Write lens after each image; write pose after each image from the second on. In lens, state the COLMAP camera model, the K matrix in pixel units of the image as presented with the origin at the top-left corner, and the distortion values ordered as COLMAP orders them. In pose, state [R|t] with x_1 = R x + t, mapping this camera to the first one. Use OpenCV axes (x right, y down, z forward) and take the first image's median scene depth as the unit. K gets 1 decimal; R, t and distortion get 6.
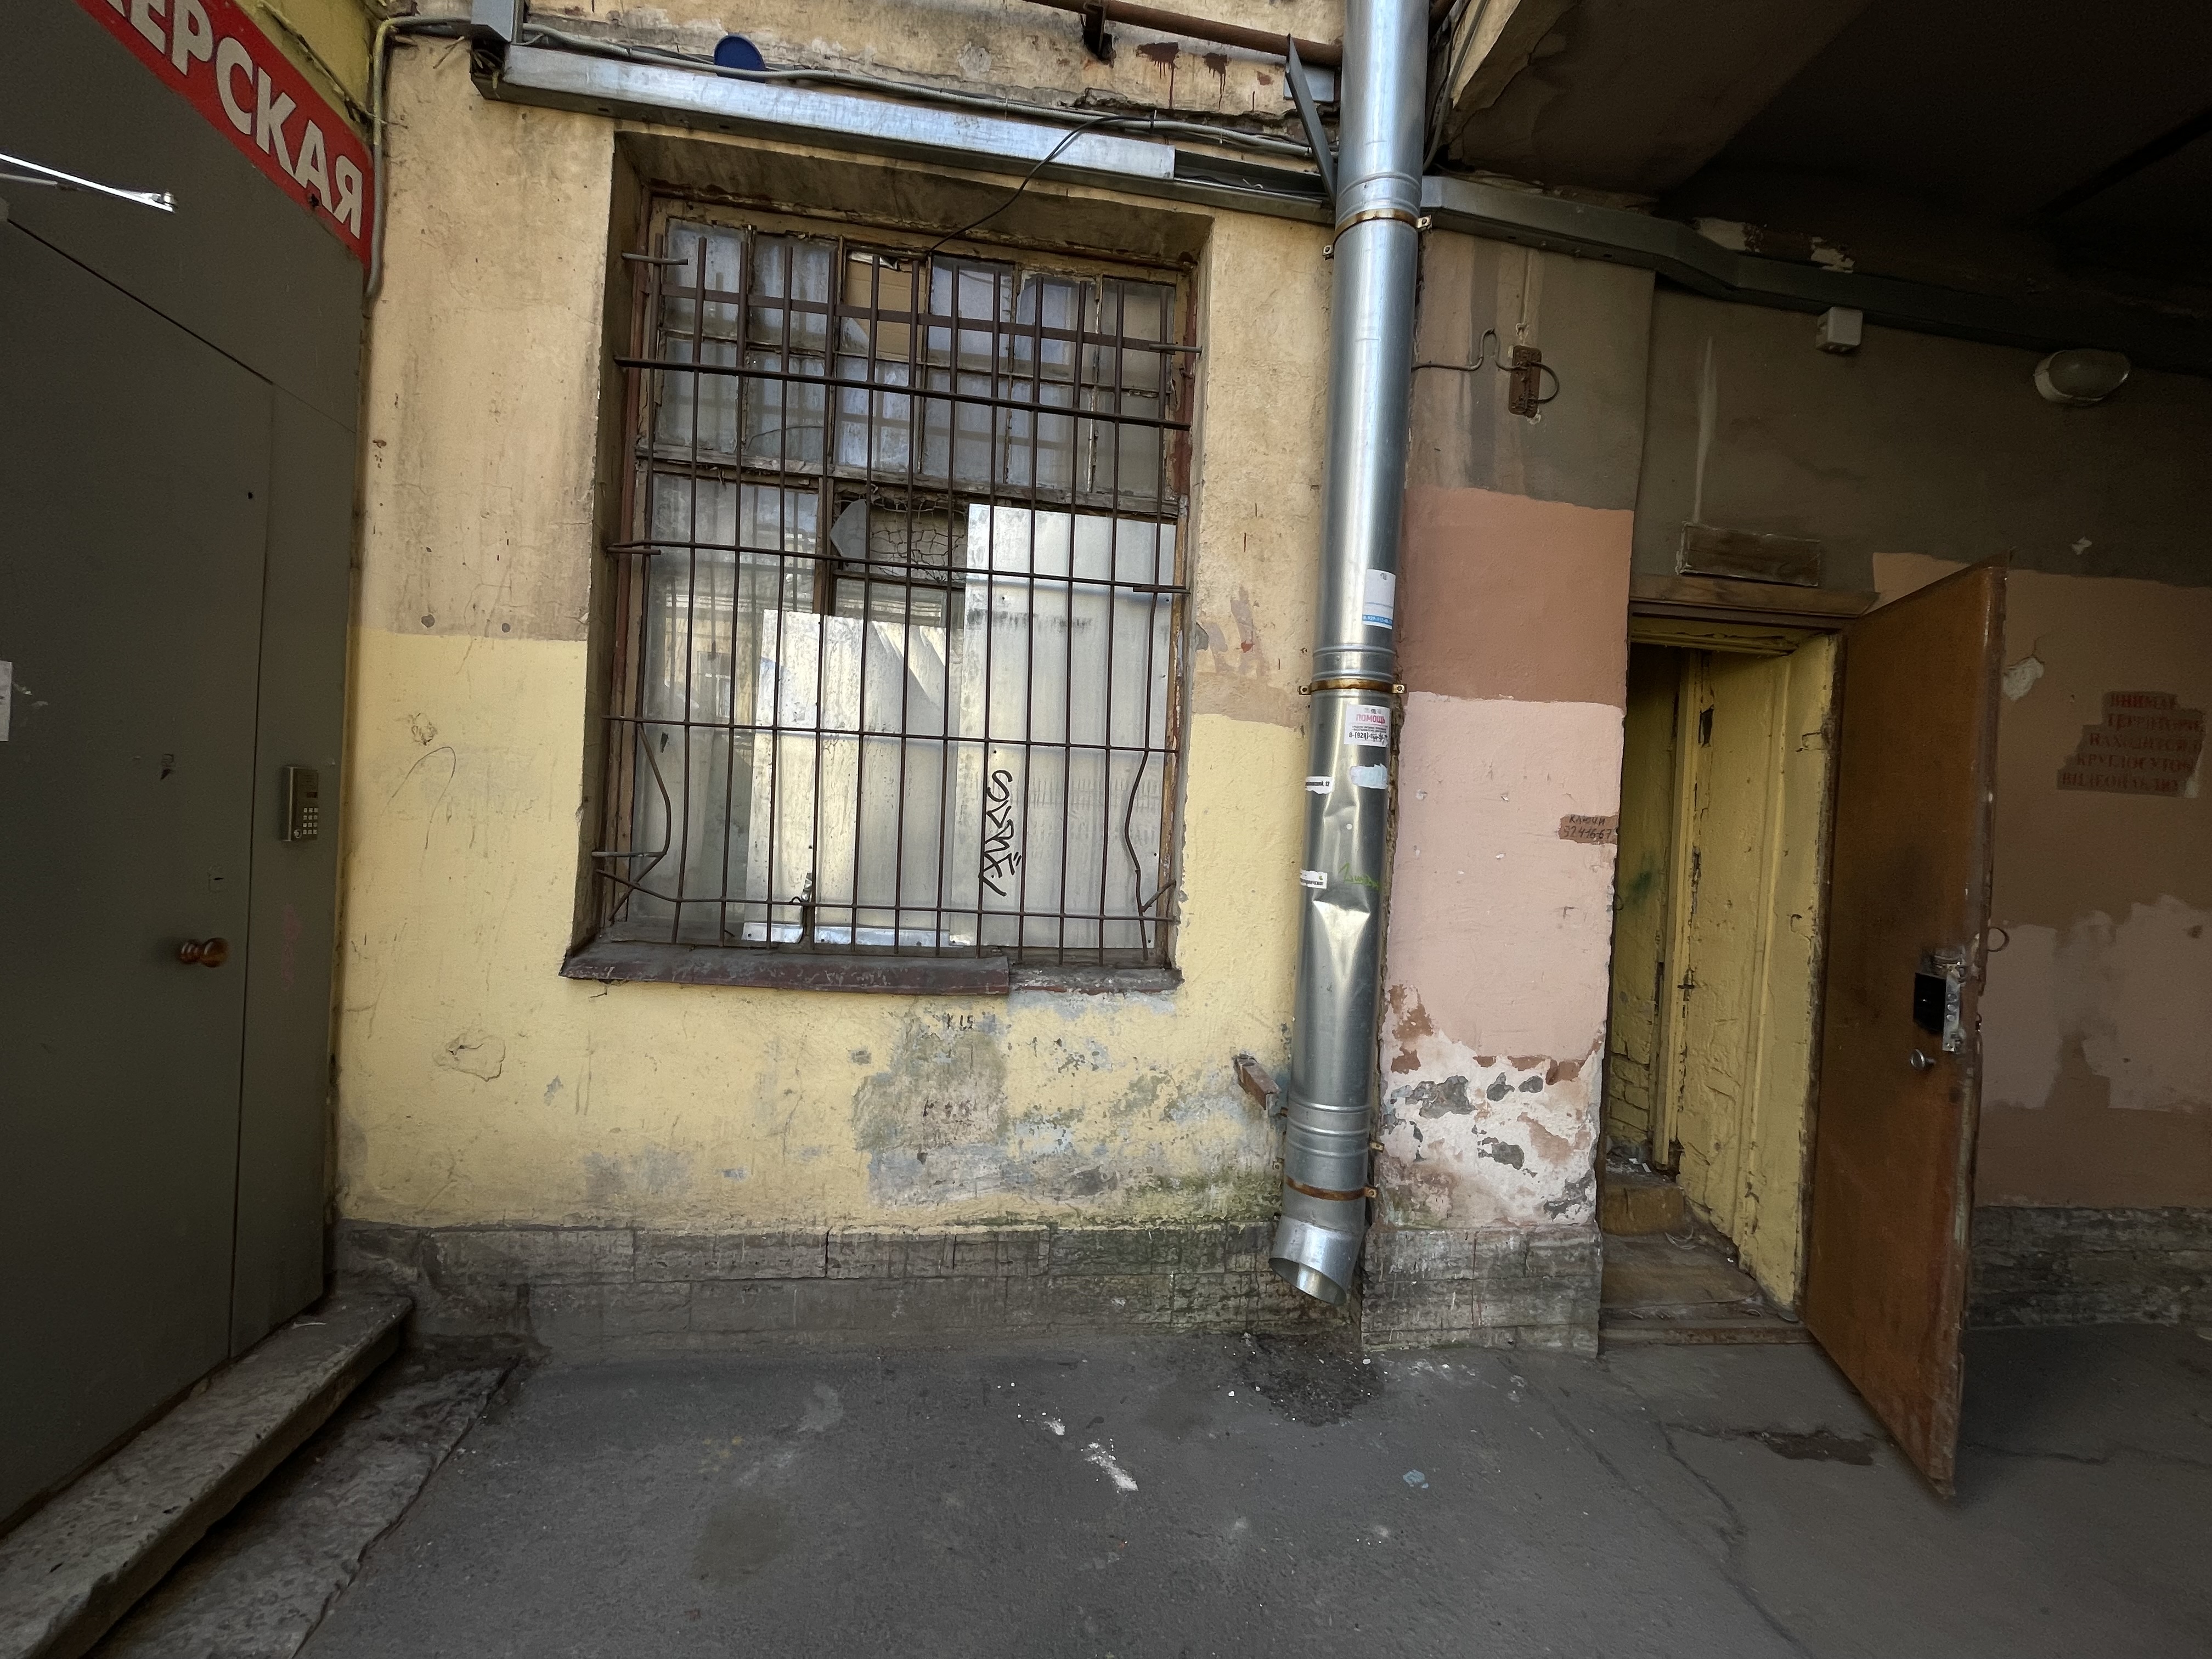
lens RADIAL K [[895.7, 0, 1097.7], [0, 895.7, 833.5], [0, 0, 1]] dist [-0.002288, -0.000266]
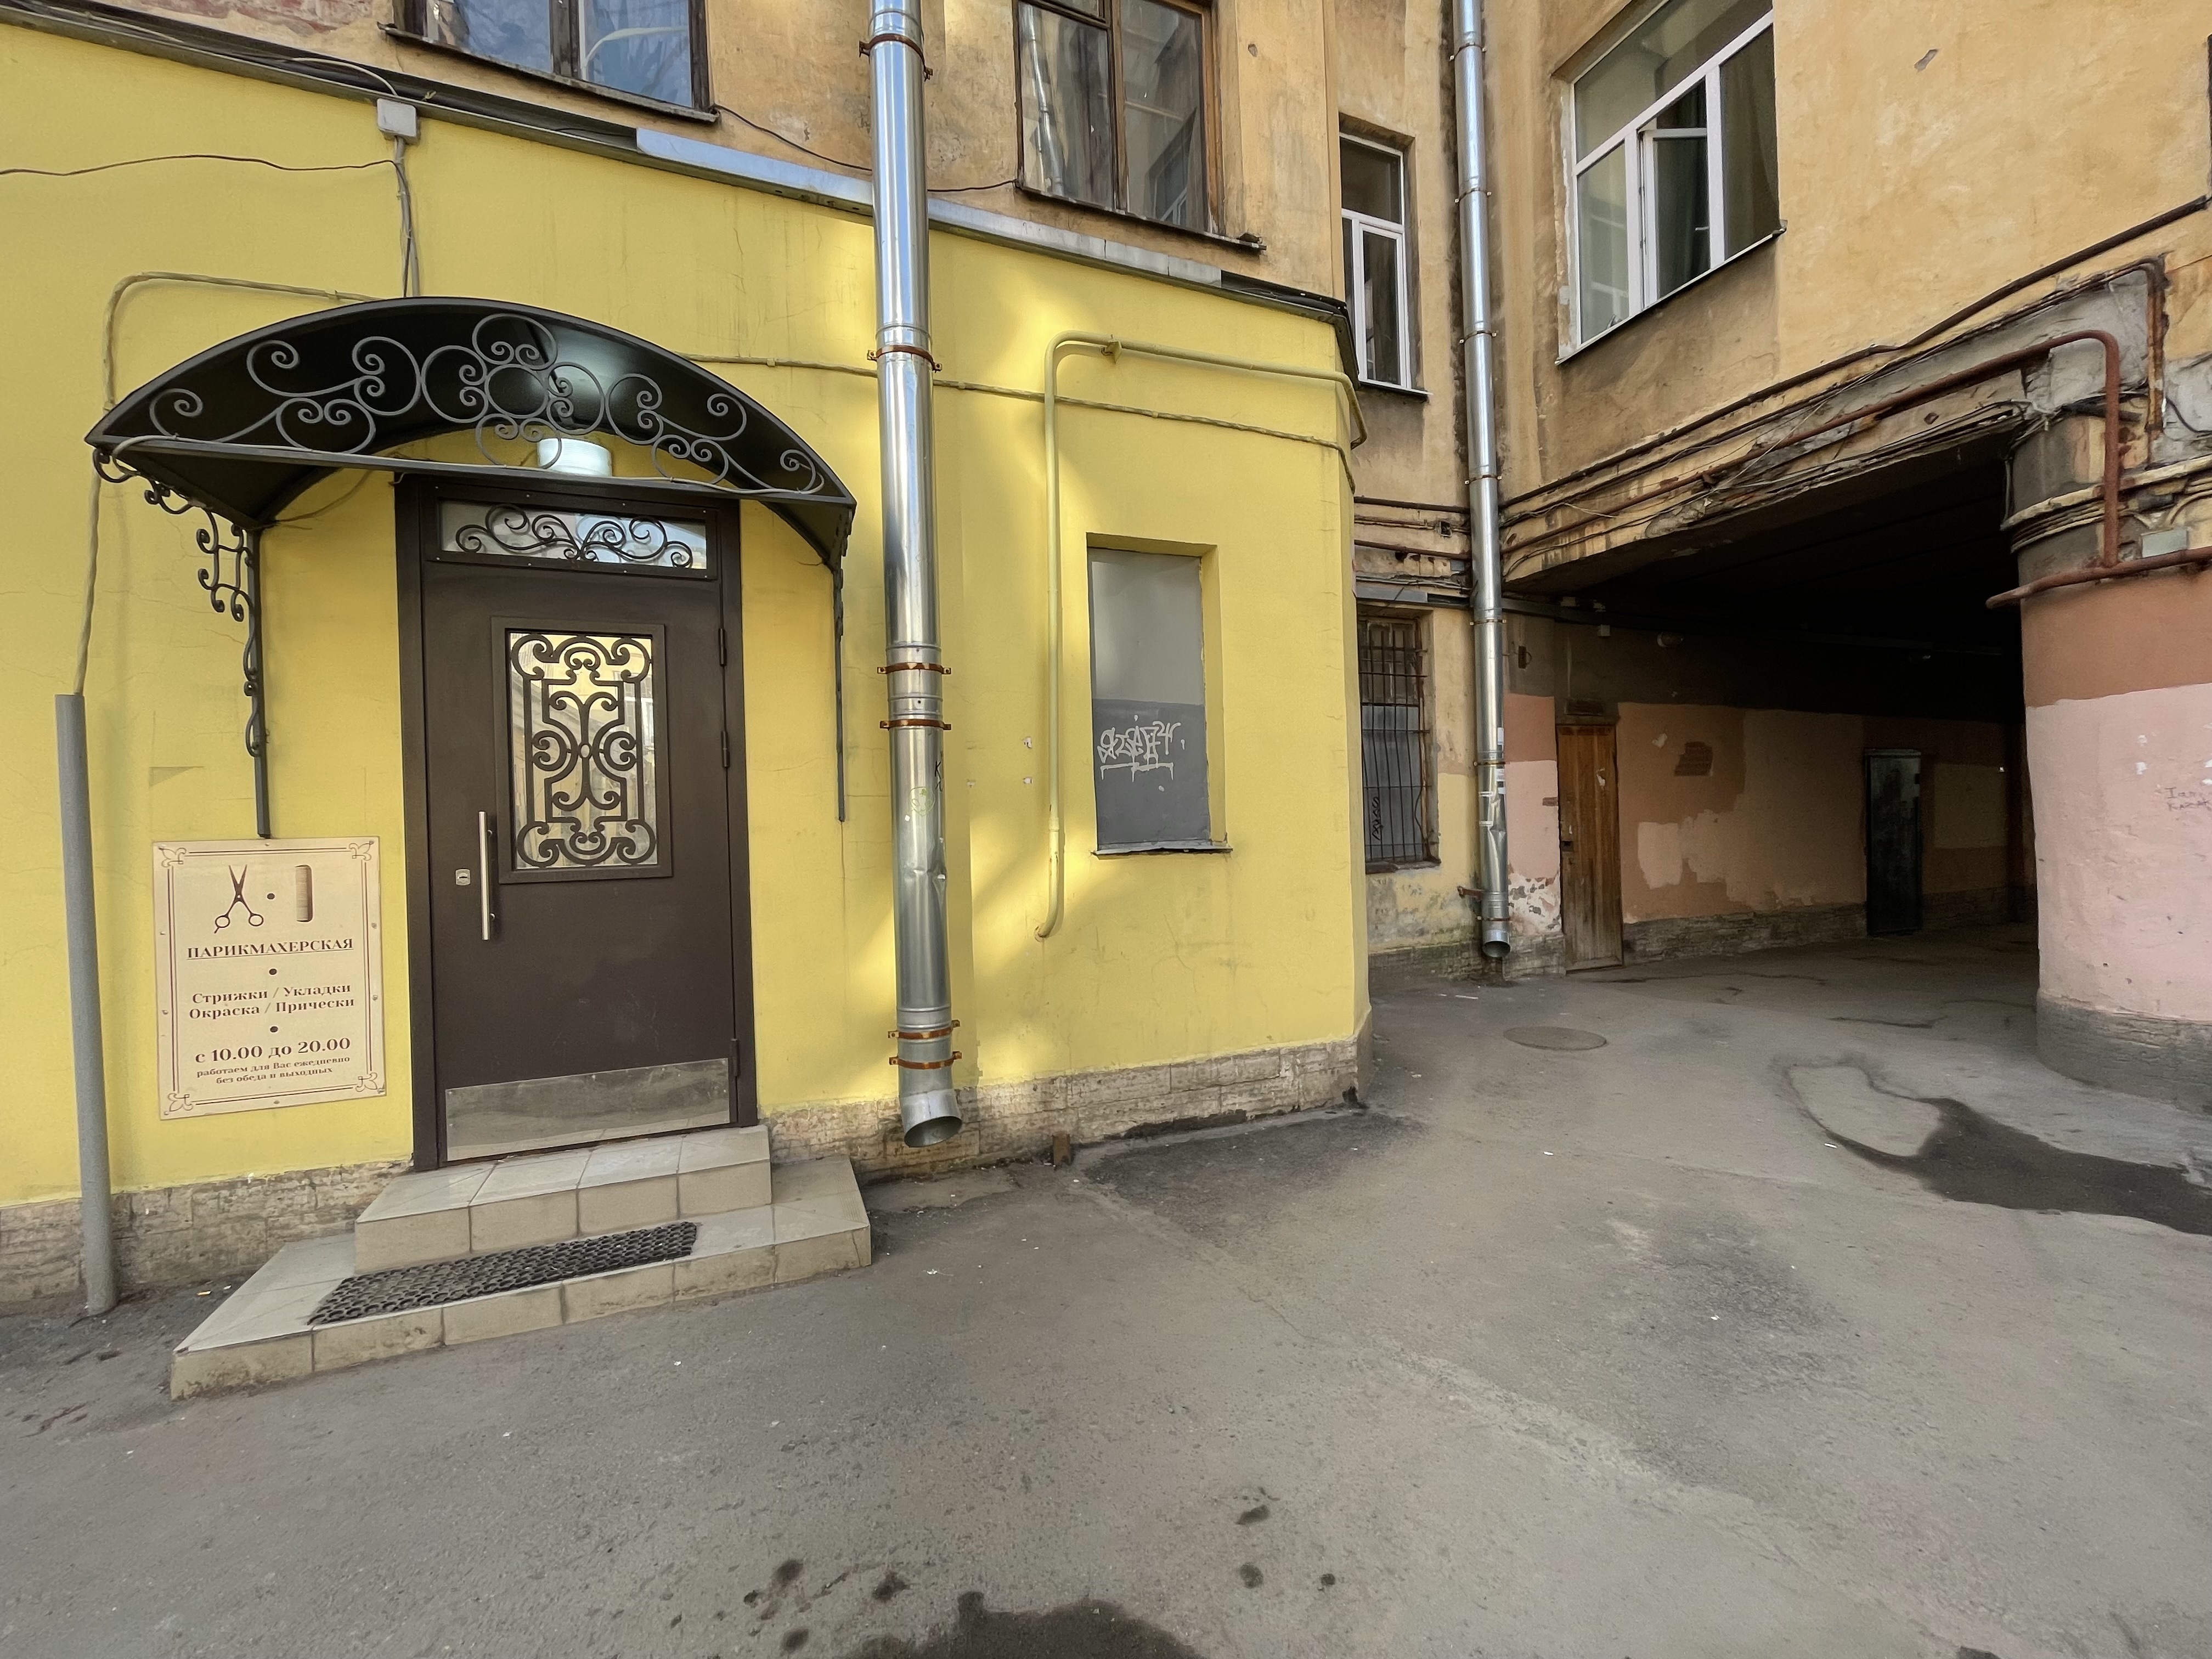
lens RADIAL K [[895.7, 0, 1102.6], [0, 895.7, 831.8], [0, 0, 1]] dist [-0.002288, -0.000266]
pose [[0.966137, -0.083477, 0.244153, -1.749983], [0.084400, 0.996409, 0.006699, -0.054223], [-0.243835, 0.014135, 0.969714, -1.652193]]
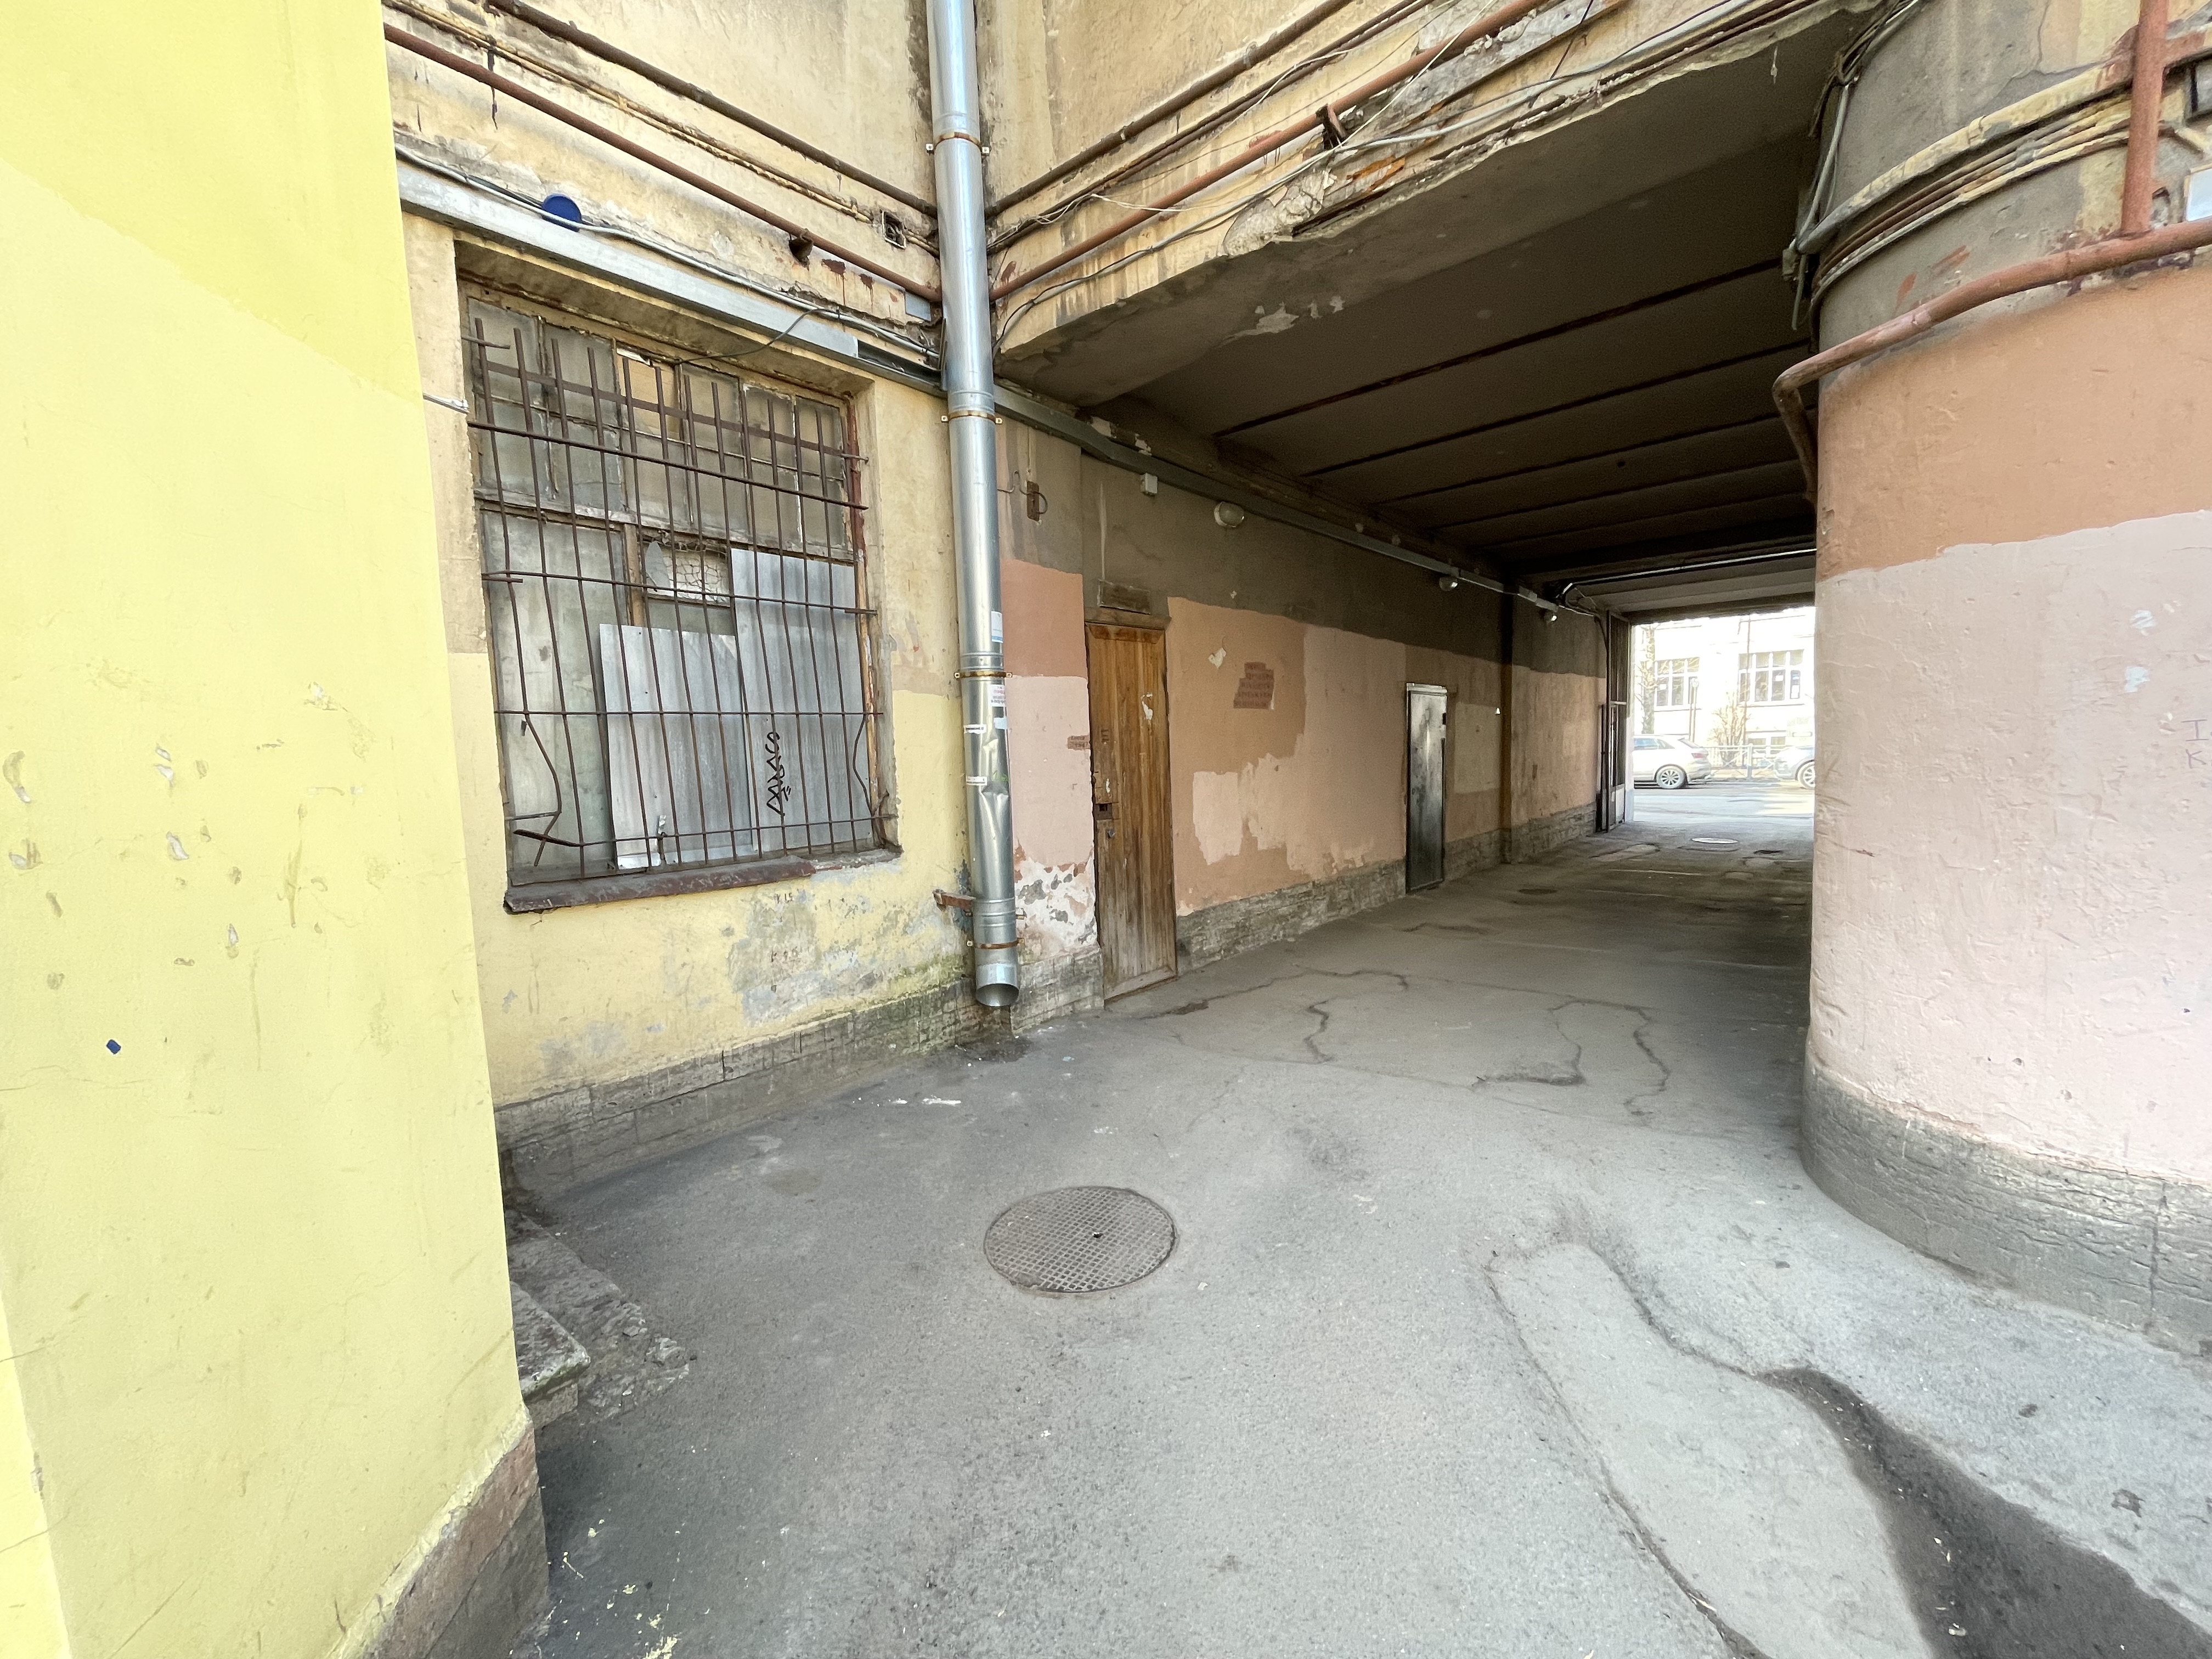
lens RADIAL K [[895.7, 0, 1101.9], [0, 895.7, 830.8], [0, 0, 1]] dist [-0.002288, -0.000266]
pose [[0.748185, -0.137288, 0.649131, -0.721002], [0.083570, 0.990066, 0.113072, -0.032238], [-0.658206, -0.030351, 0.752226, -0.508781]]
